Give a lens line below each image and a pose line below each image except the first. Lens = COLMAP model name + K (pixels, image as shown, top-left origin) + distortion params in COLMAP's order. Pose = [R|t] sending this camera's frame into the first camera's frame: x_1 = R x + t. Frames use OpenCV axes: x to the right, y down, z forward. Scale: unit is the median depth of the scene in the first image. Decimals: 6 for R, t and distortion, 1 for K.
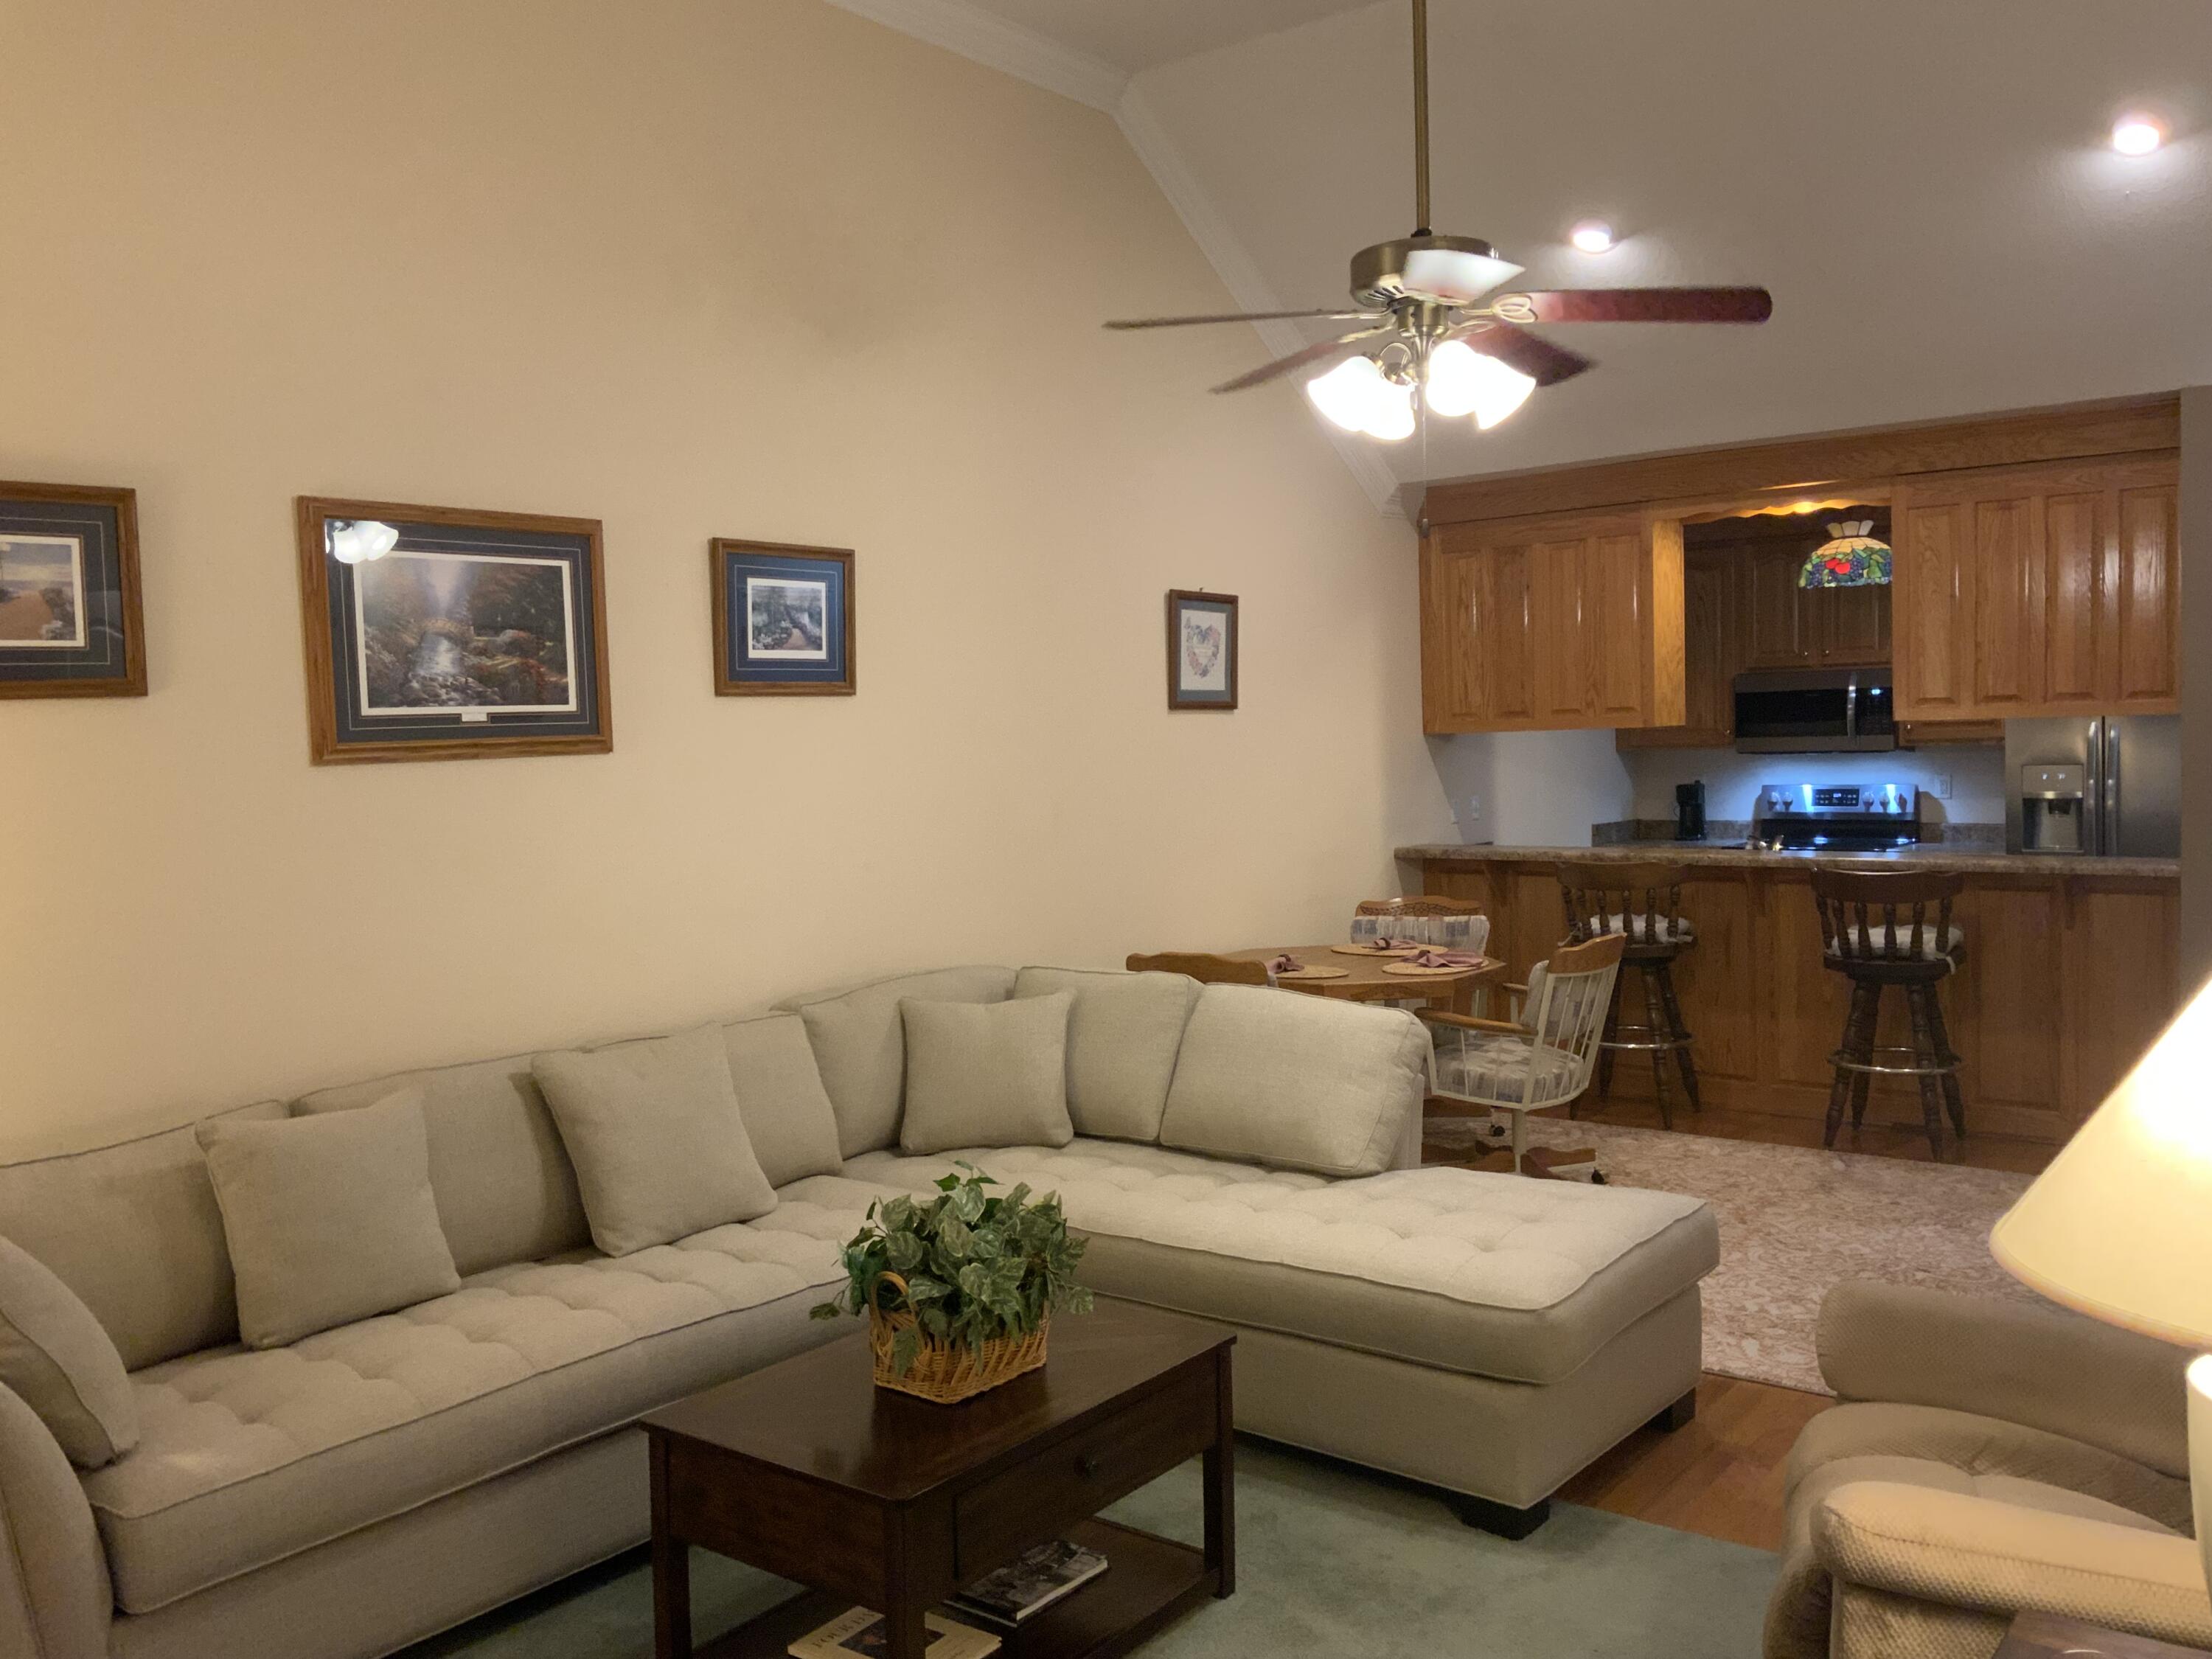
lens RADIAL K [[1817.4, 0, 1095.2], [0, 1817.4, 833.9], [0, 0, 1]] dist [0.110362, -0.223533]
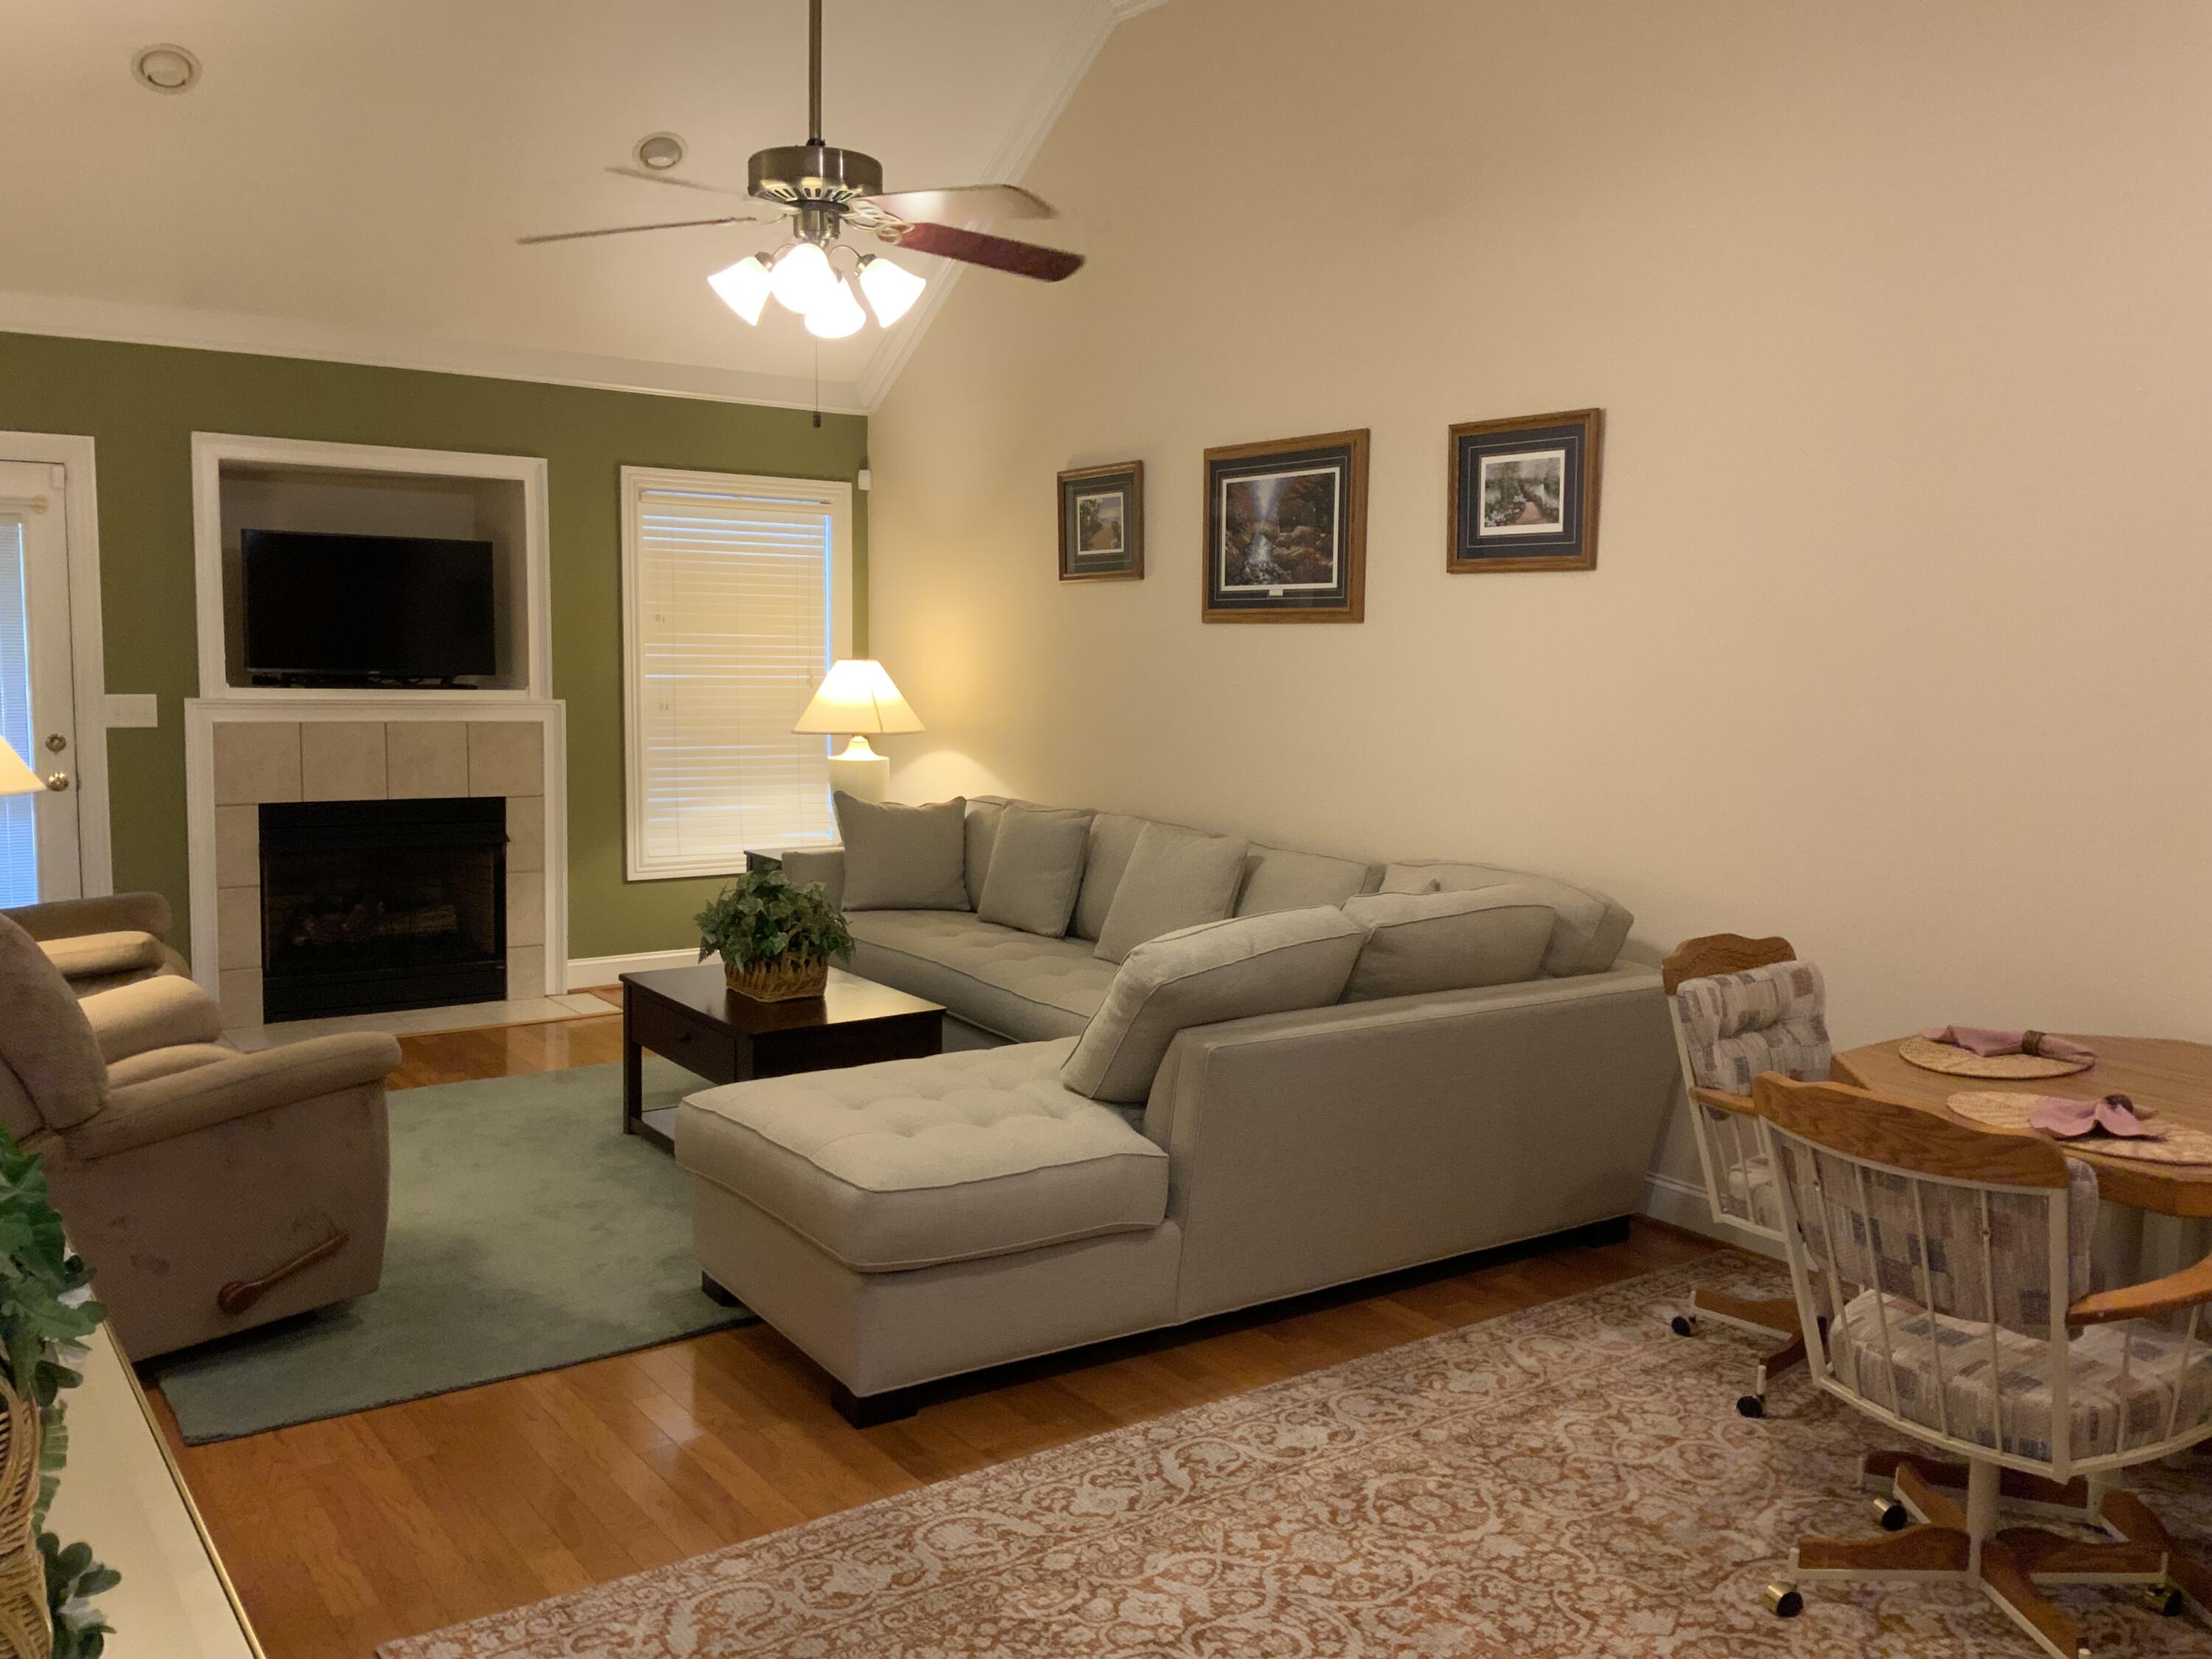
lens RADIAL K [[1817.4, 0, 1095.2], [0, 1817.4, 833.9], [0, 0, 1]] dist [0.110362, -0.223533]
pose [[-0.281151, 0.129208, -0.950926, 0.662506], [-0.065386, 0.986013, 0.153307, -0.055664], [0.957433, 0.105280, -0.268770, 0.814693]]
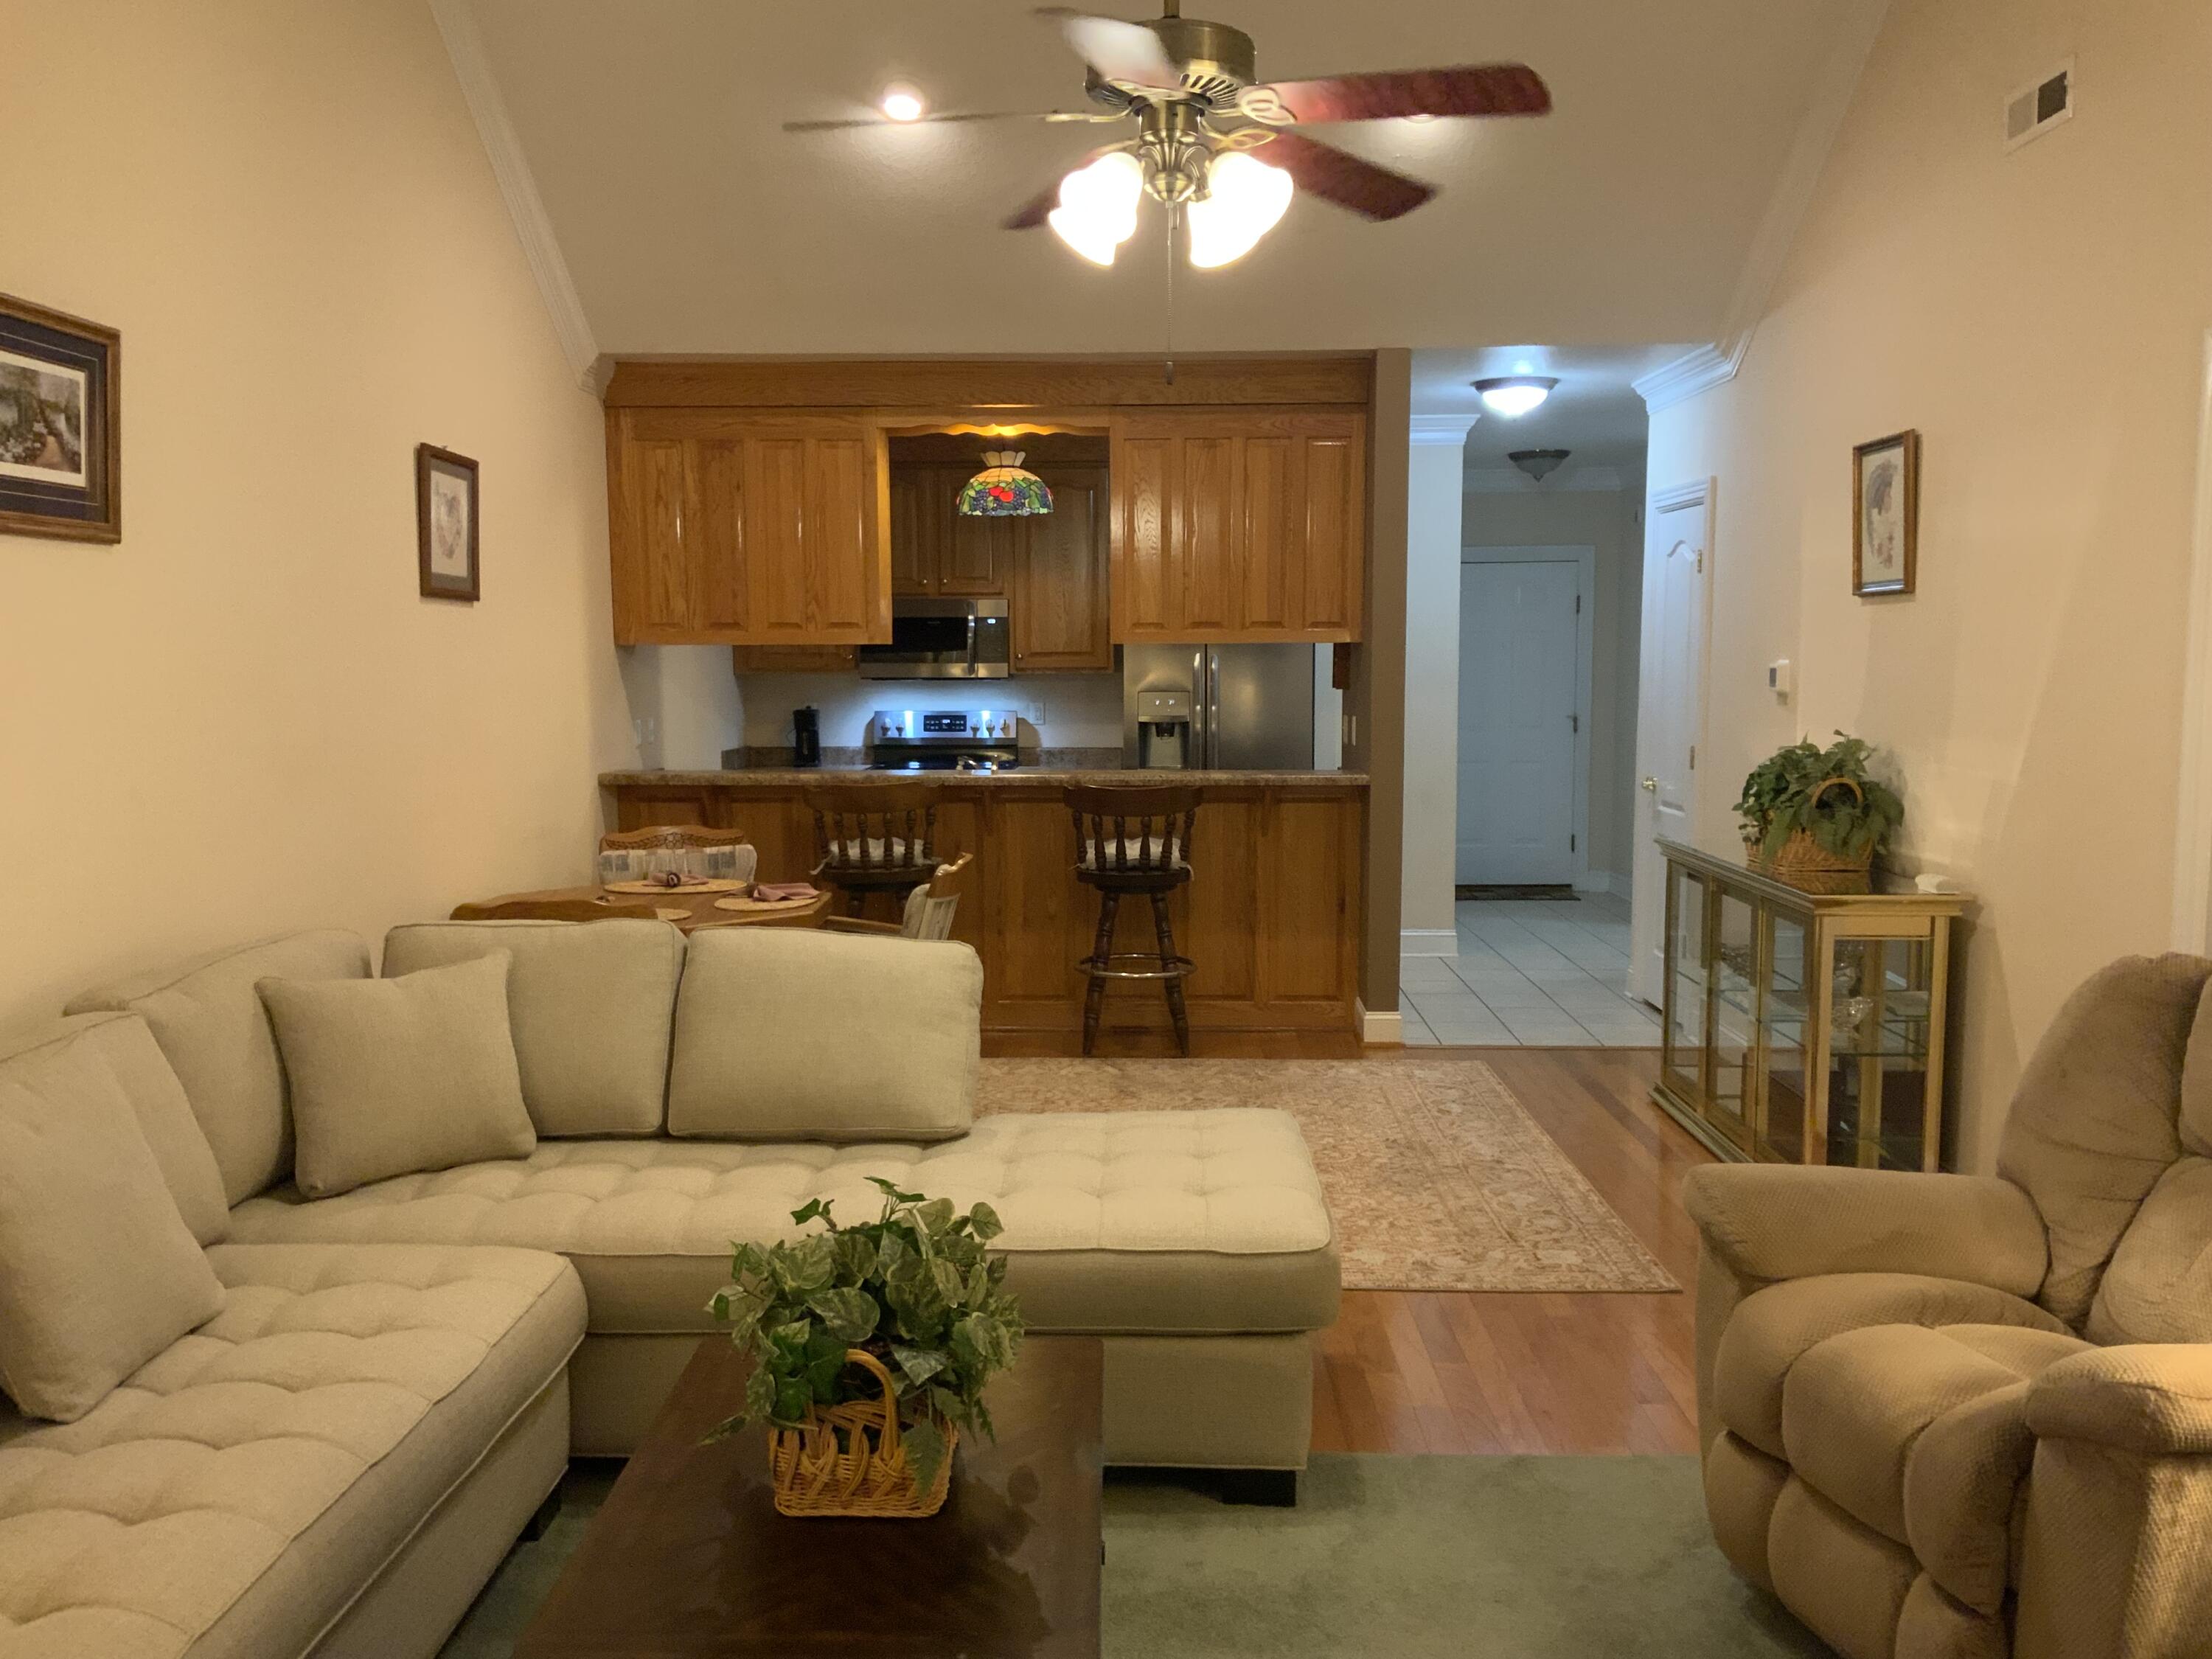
lens RADIAL K [[1817.4, 0, 1095.2], [0, 1817.4, 833.9], [0, 0, 1]] dist [0.110362, -0.223533]
pose [[0.799932, -0.032215, 0.599226, -0.203575], [0.013850, 0.999283, 0.035234, 0.010392], [-0.599931, -0.019885, 0.799805, 0.182041]]
